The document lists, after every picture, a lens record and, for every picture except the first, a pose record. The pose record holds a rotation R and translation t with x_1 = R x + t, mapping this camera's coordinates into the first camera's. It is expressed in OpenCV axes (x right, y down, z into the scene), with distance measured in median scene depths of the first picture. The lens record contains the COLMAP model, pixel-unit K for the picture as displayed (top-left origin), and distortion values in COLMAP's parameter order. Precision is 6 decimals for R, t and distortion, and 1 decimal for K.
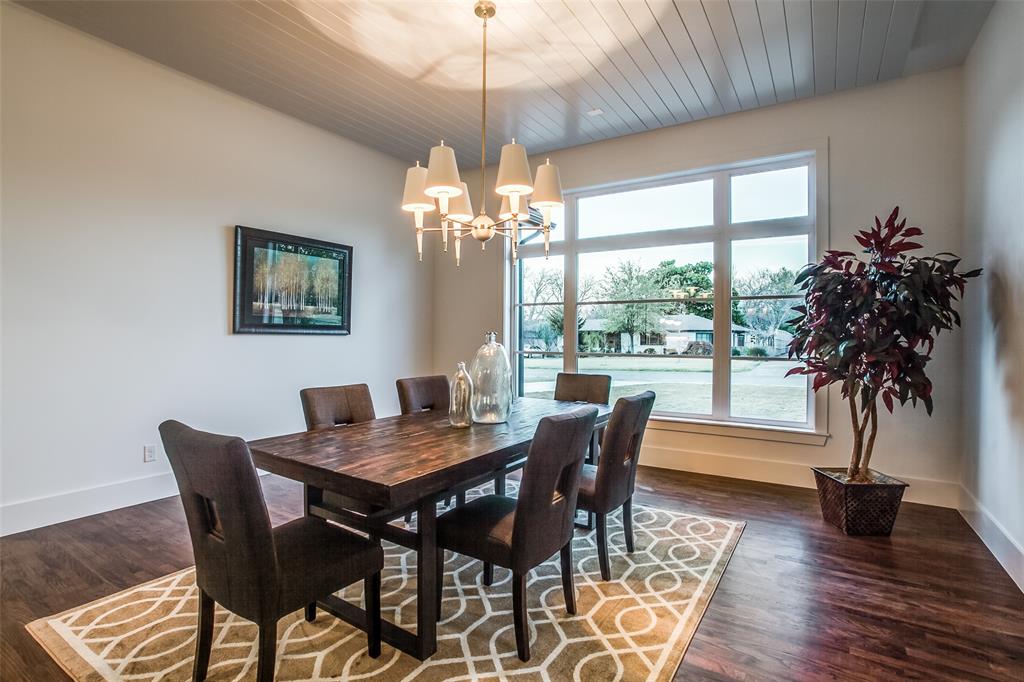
lens RADIAL K [[497.1, 0, 519.4], [0, 497.1, 337.2], [0, 0, 1]] dist [0.003873, 0.000627]
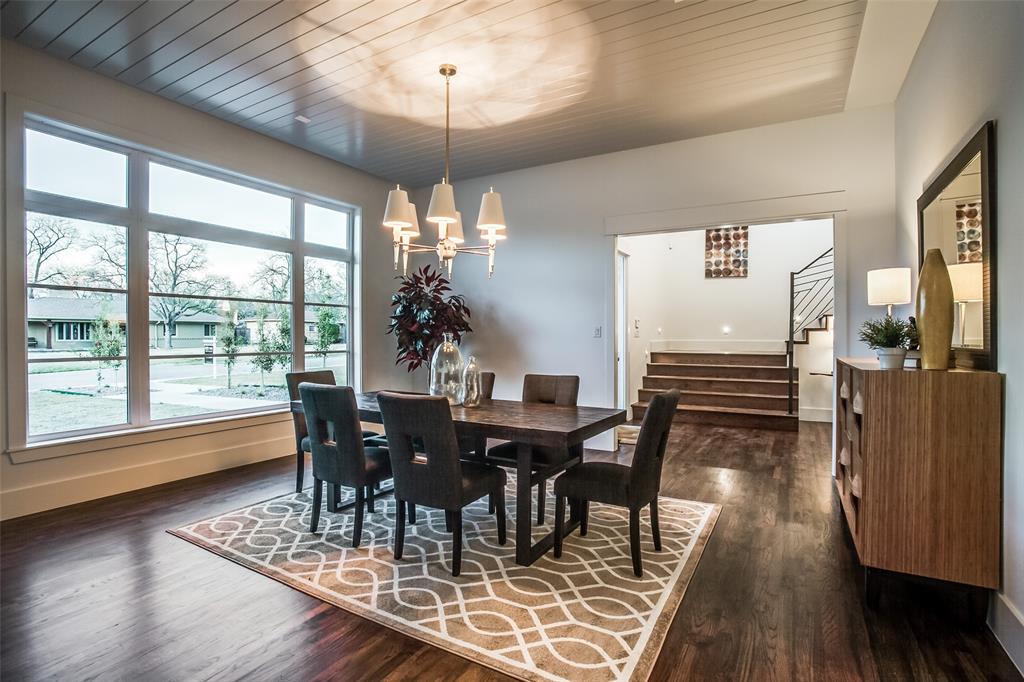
lens RADIAL K [[497.1, 0, 507.5], [0, 497.1, 336.7], [0, 0, 1]] dist [0.003873, 0.000627]
pose [[-0.036795, -0.007781, 0.999293, -0.794785], [-0.002693, 0.999967, 0.007687, -0.009681], [-0.999319, -0.002408, -0.036815, 0.549326]]
